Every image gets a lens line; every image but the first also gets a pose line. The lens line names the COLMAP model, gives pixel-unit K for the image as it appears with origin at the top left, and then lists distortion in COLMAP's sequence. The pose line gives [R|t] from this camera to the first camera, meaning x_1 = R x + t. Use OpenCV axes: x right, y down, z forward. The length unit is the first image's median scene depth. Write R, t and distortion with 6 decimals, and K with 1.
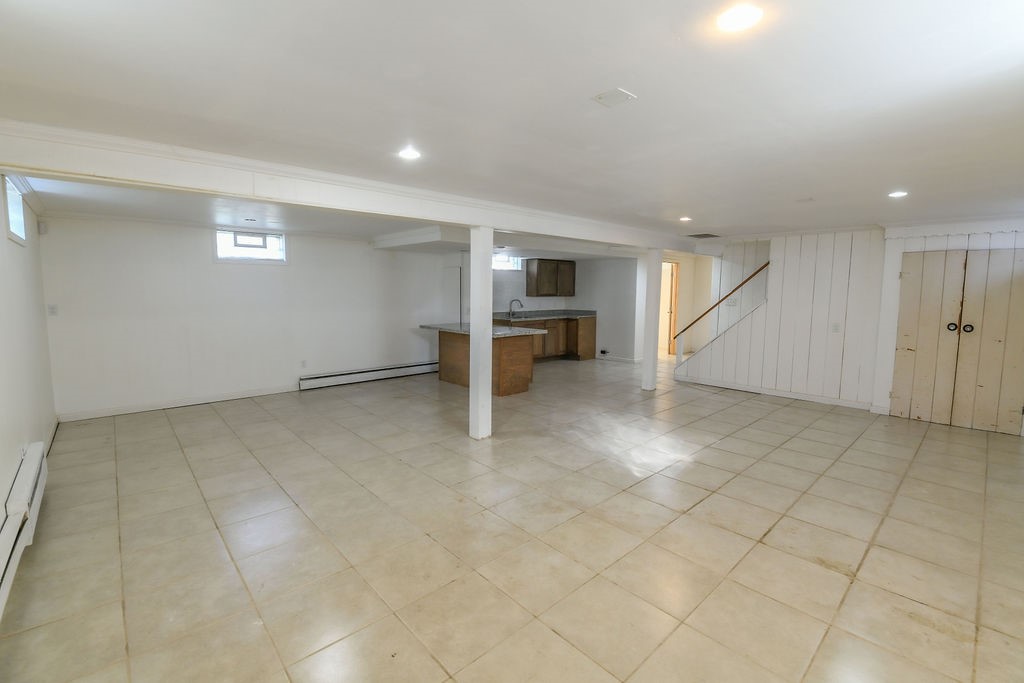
lens RADIAL K [[447.8, 0, 525.5], [0, 447.8, 328.8], [0, 0, 1]] dist [-0.001484, -0.007100]
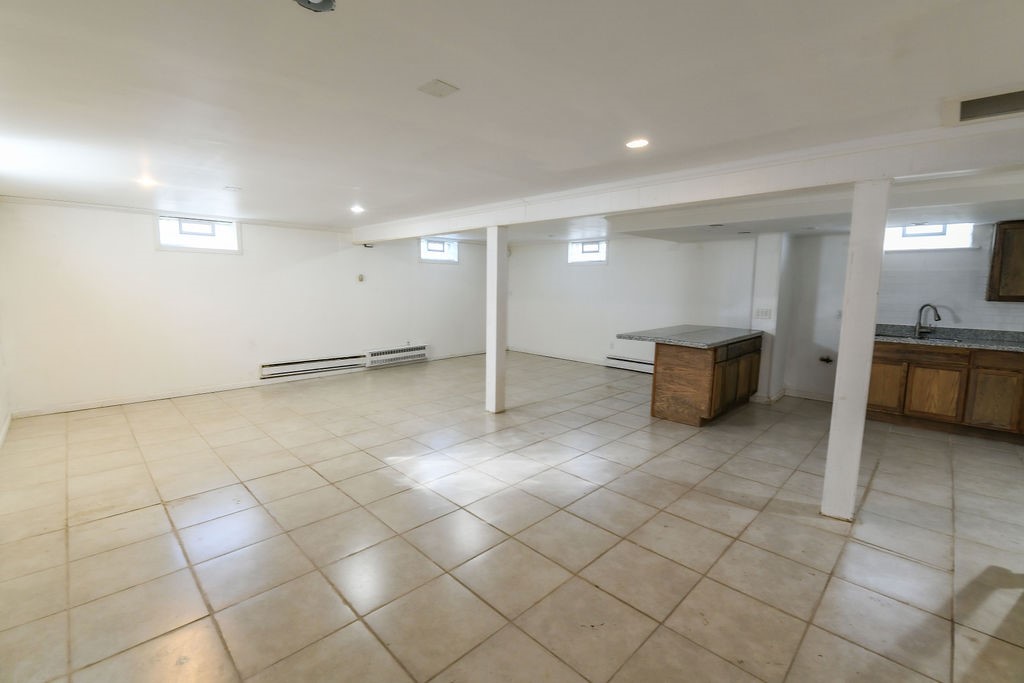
lens RADIAL K [[451.6, 0, 512.0], [0, 451.6, 341.5], [0, 0, 1]] dist [-0.002346, -0.006711]
pose [[0.015715, 0.122687, -0.992321, 0.496551], [-0.094513, 0.988182, 0.120678, -0.038100], [0.995400, 0.091891, 0.027125, 0.481952]]
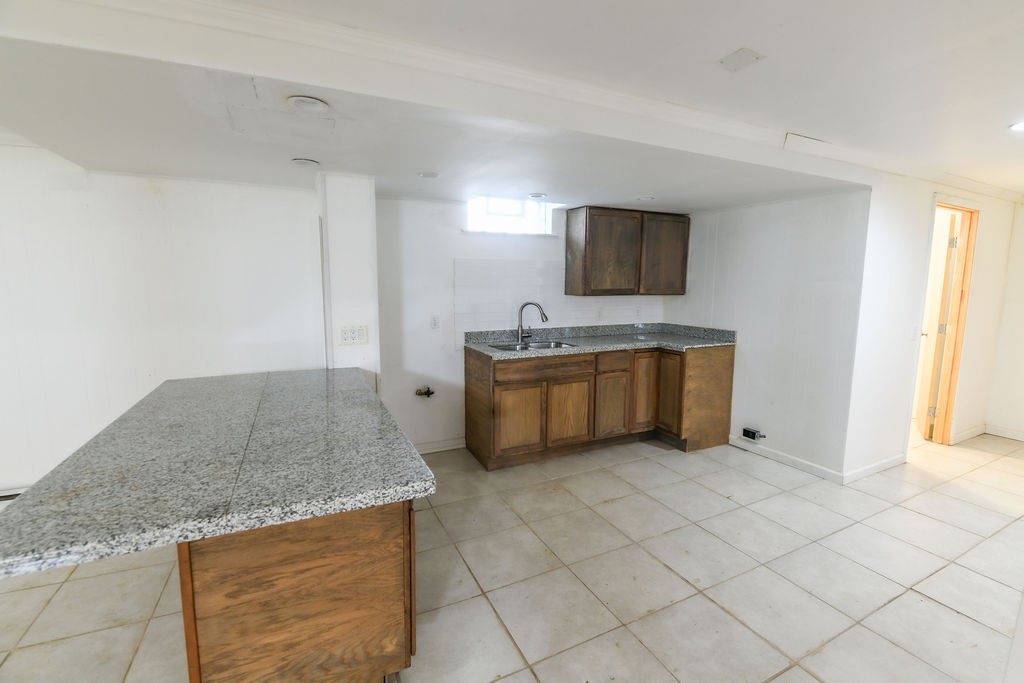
lens RADIAL K [[447.8, 0, 525.5], [0, 447.8, 328.8], [0, 0, 1]] dist [-0.001484, -0.007100]
pose [[0.953964, 0.036398, -0.297706, 0.100360], [-0.030028, 0.999212, 0.025945, -0.049590], [0.298415, -0.015811, 0.954305, 0.572702]]
